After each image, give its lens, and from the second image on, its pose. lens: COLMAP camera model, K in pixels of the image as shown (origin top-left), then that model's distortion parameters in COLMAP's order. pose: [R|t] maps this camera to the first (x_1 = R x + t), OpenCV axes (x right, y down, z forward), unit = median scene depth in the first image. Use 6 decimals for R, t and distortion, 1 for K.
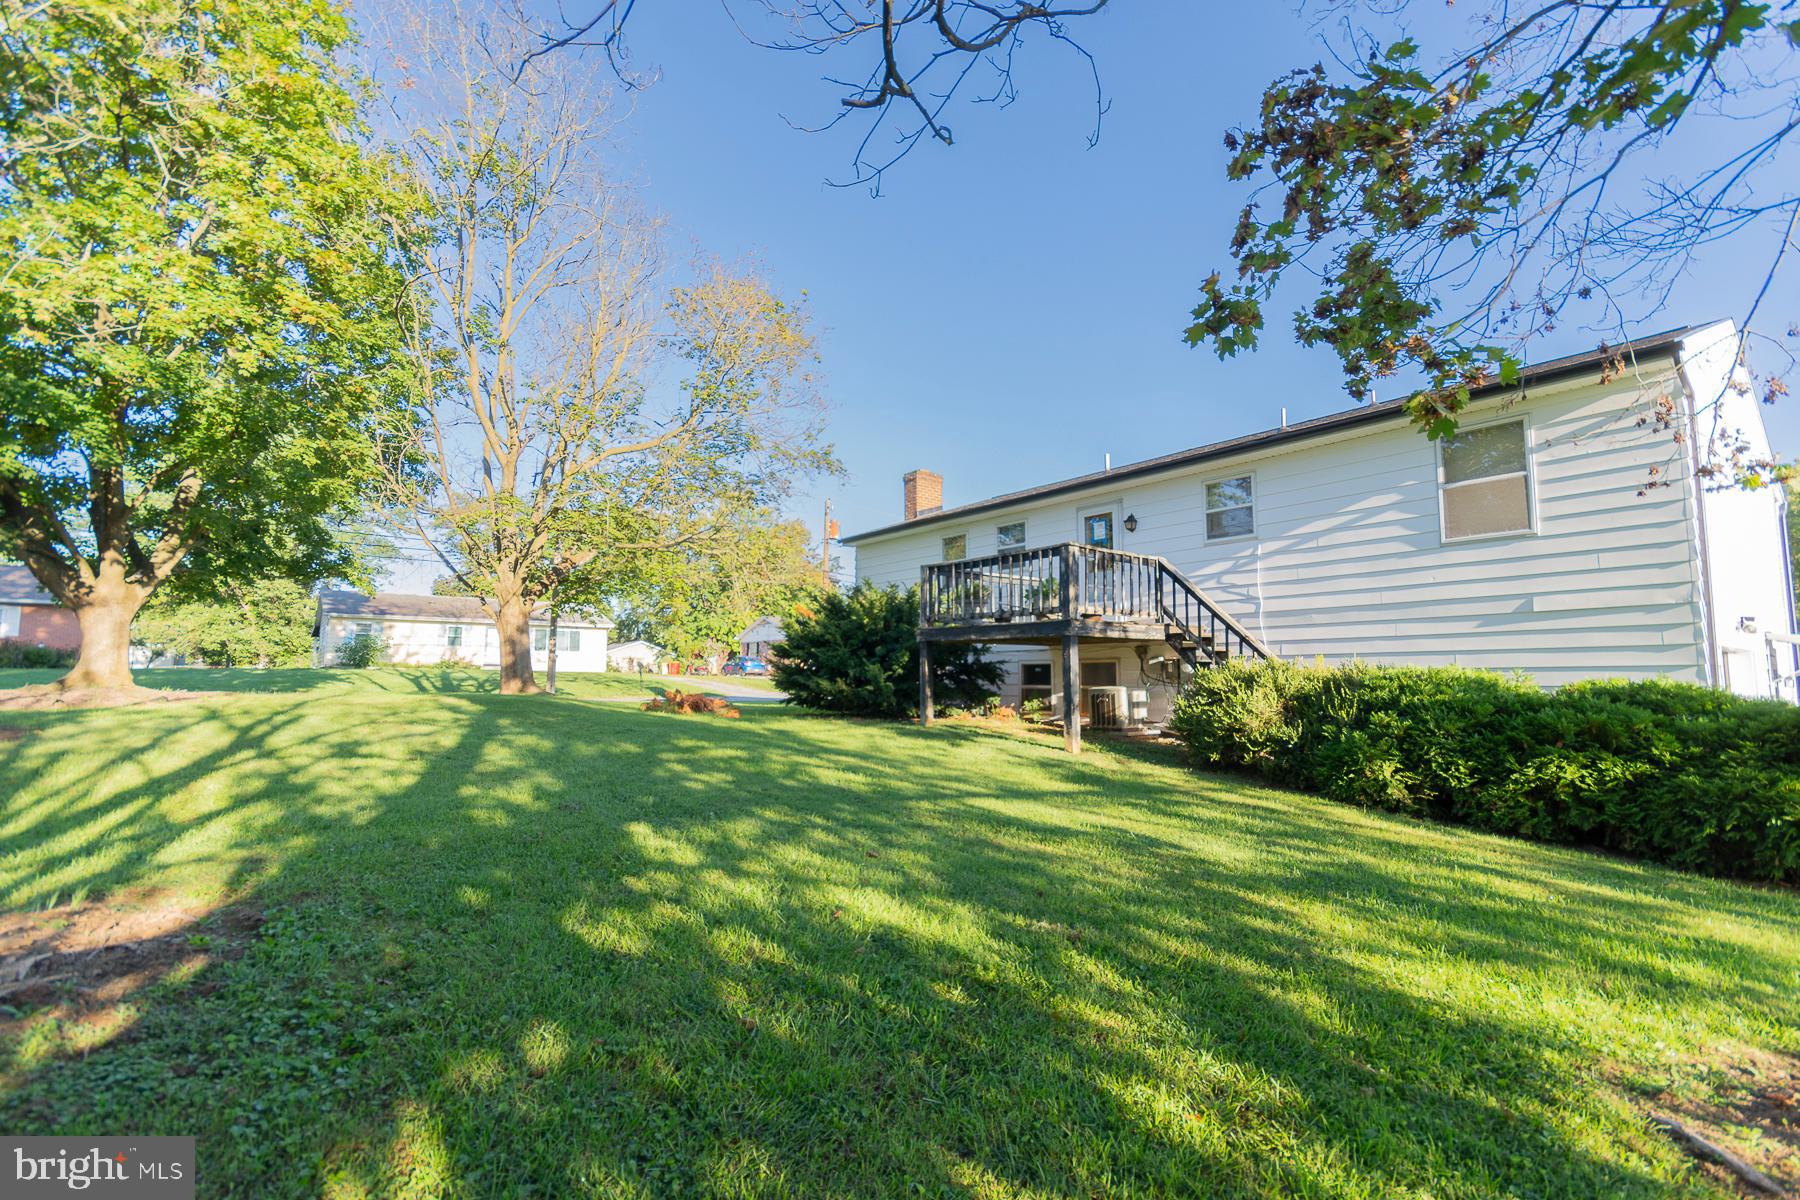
lens RADIAL K [[803.2, 0, 913.4], [0, 803.2, 596.7], [0, 0, 1]] dist [0.011440, -0.003210]
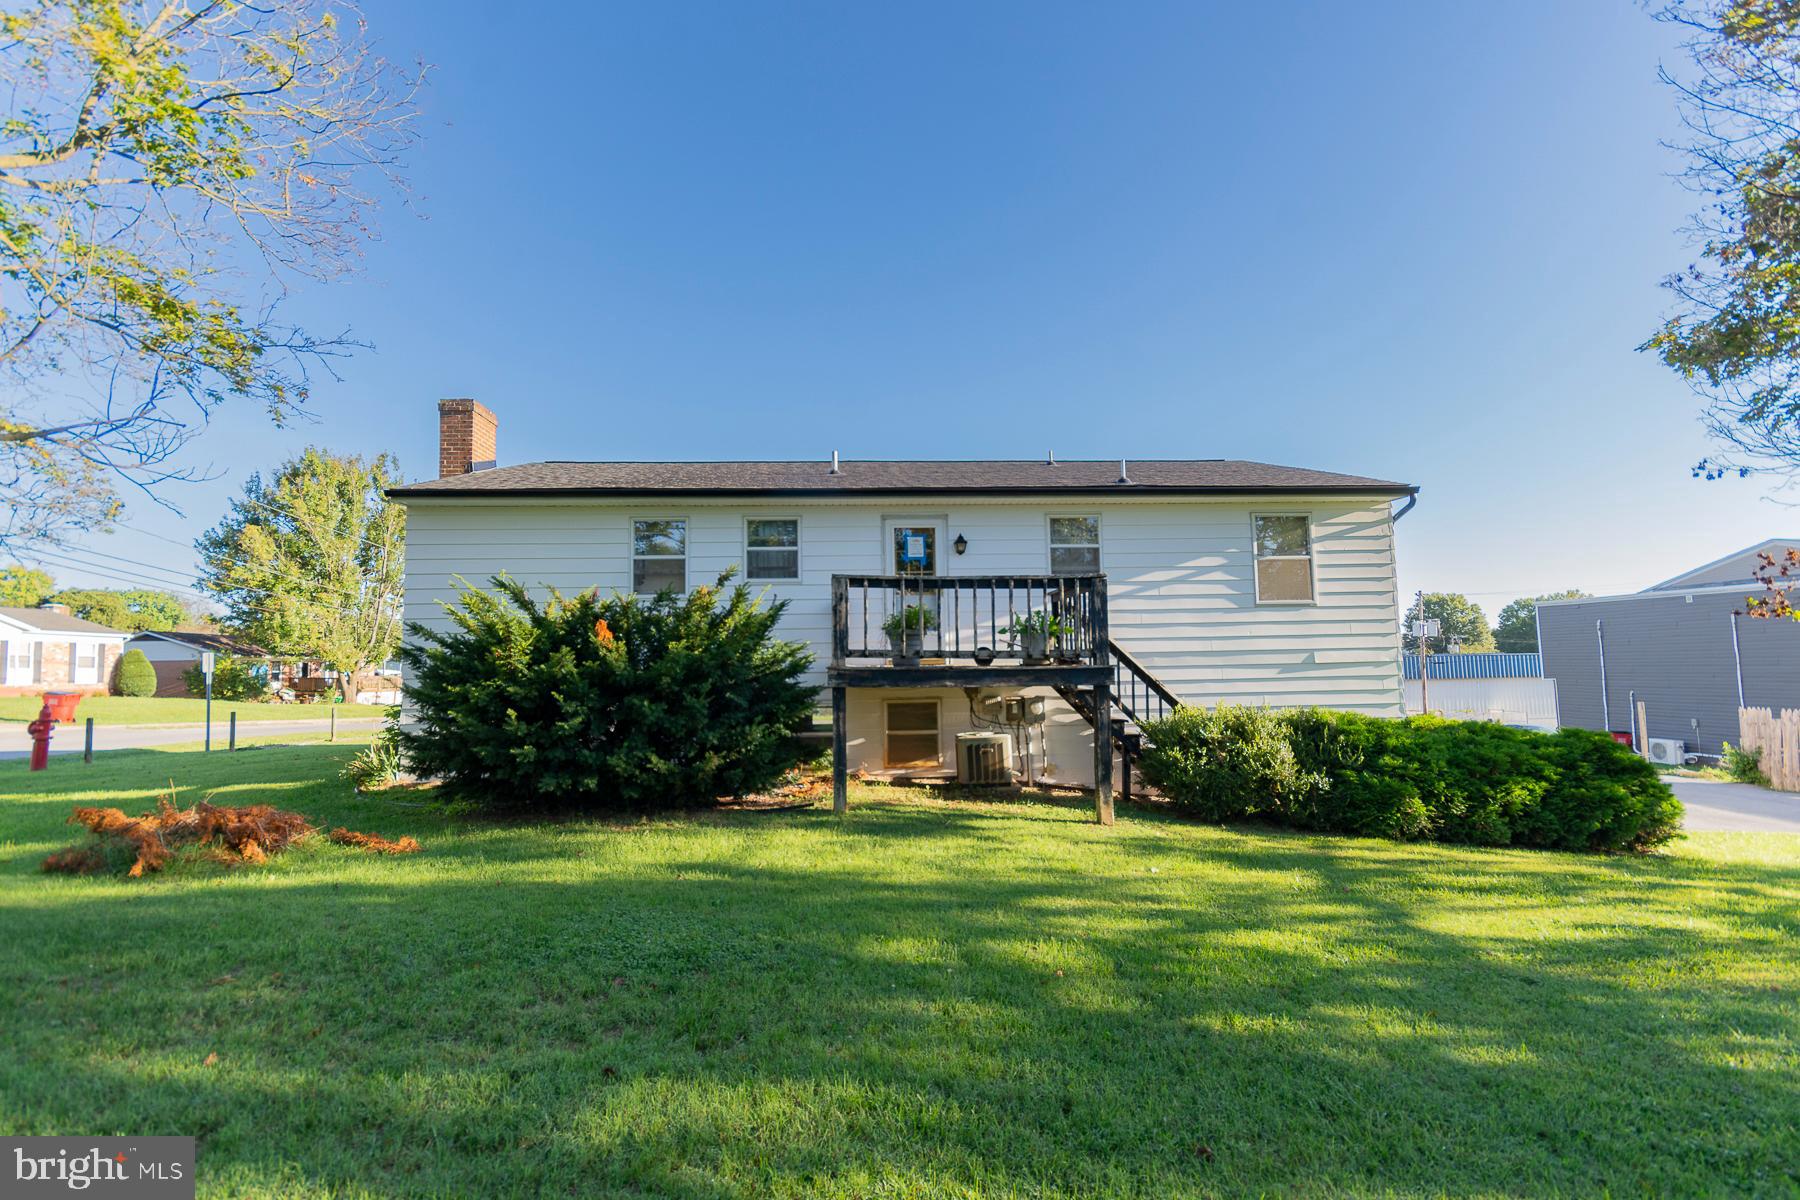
lens RADIAL K [[803.2, 0, 895.7], [0, 803.2, 596.3], [0, 0, 1]] dist [0.011440, -0.003210]
pose [[0.591100, 0.062385, 0.804182, -0.689531], [-0.066701, 0.997370, -0.028344, -0.007040], [-0.803836, -0.036886, 0.593707, 0.755151]]
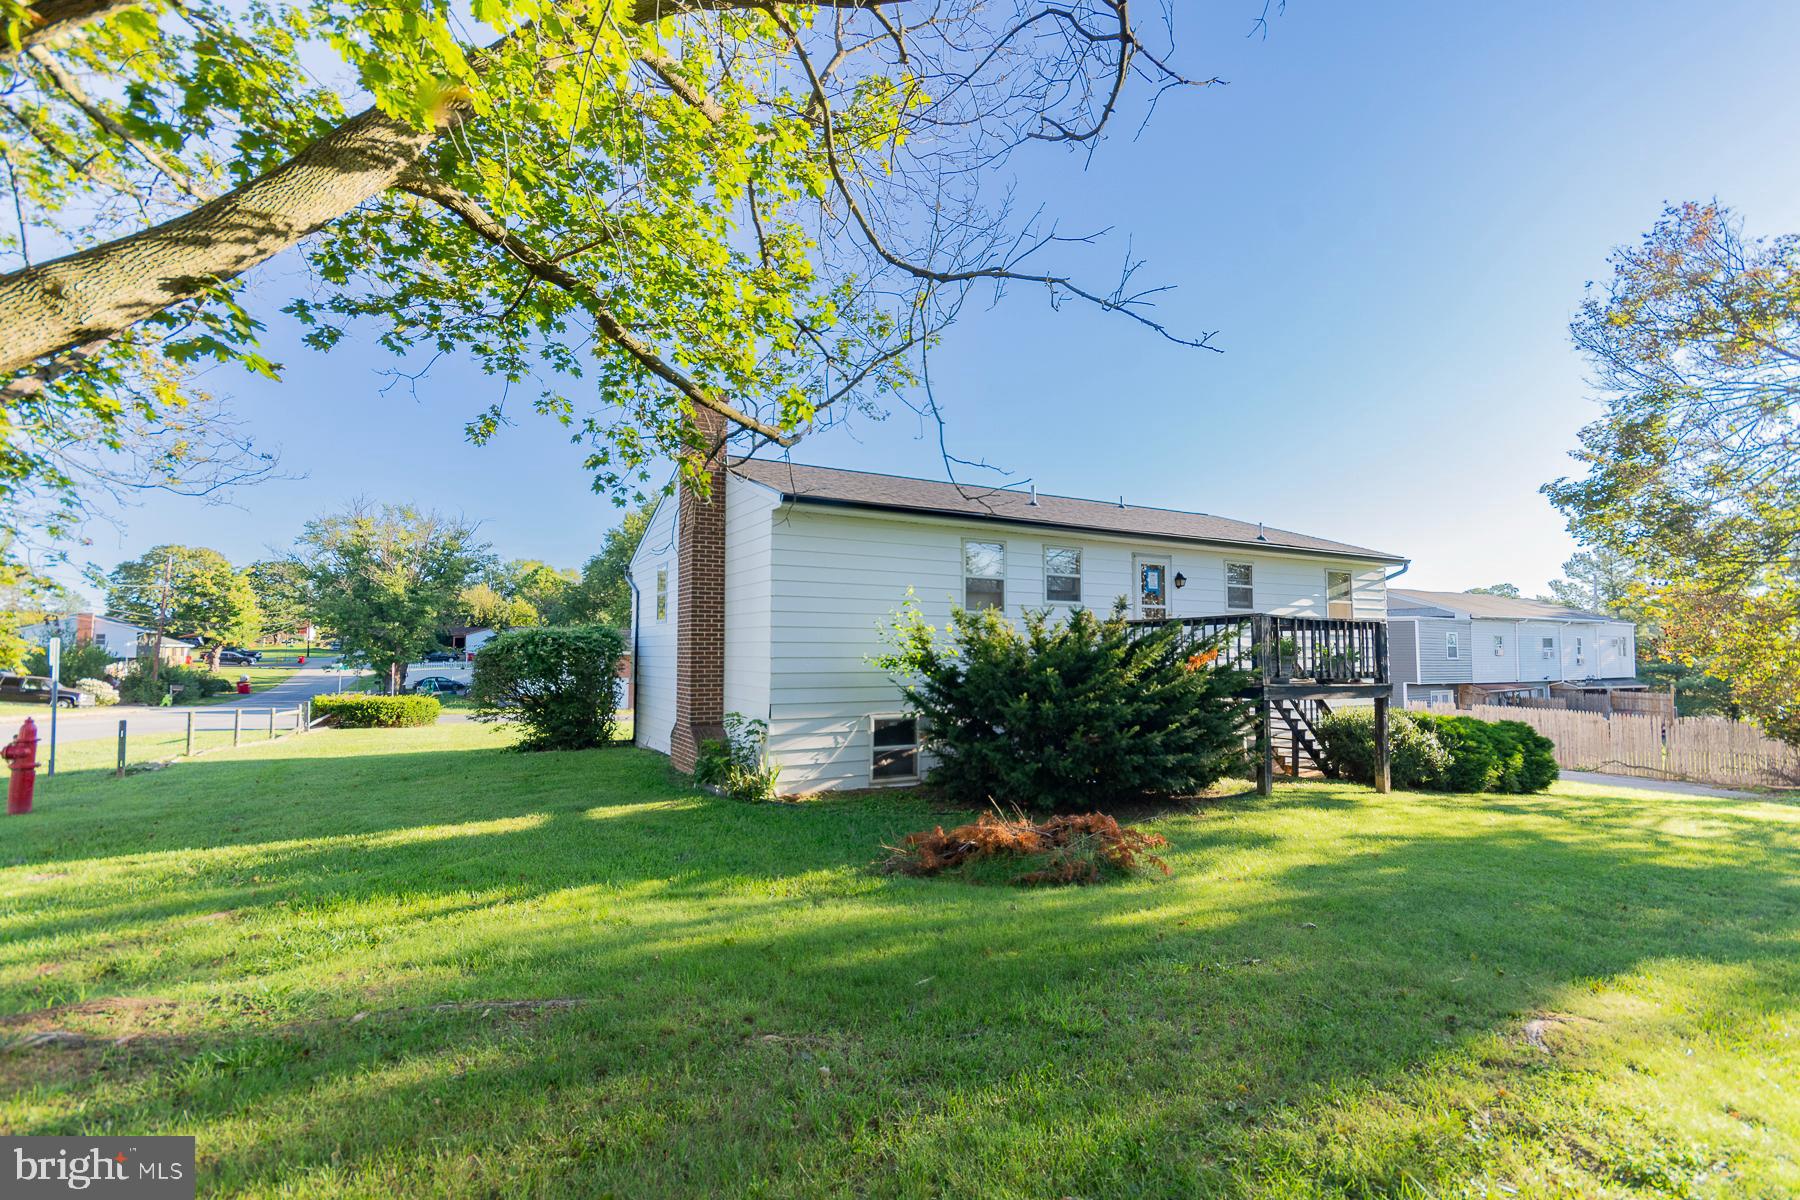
lens RADIAL K [[803.2, 0, 890.5], [0, 803.2, 601.9], [0, 0, 1]] dist [0.011440, -0.003210]
pose [[0.183659, 0.061510, 0.981064, -1.277612], [-0.104294, 0.993626, -0.042773, 0.038058], [-0.977442, -0.094463, 0.188903, 1.684128]]
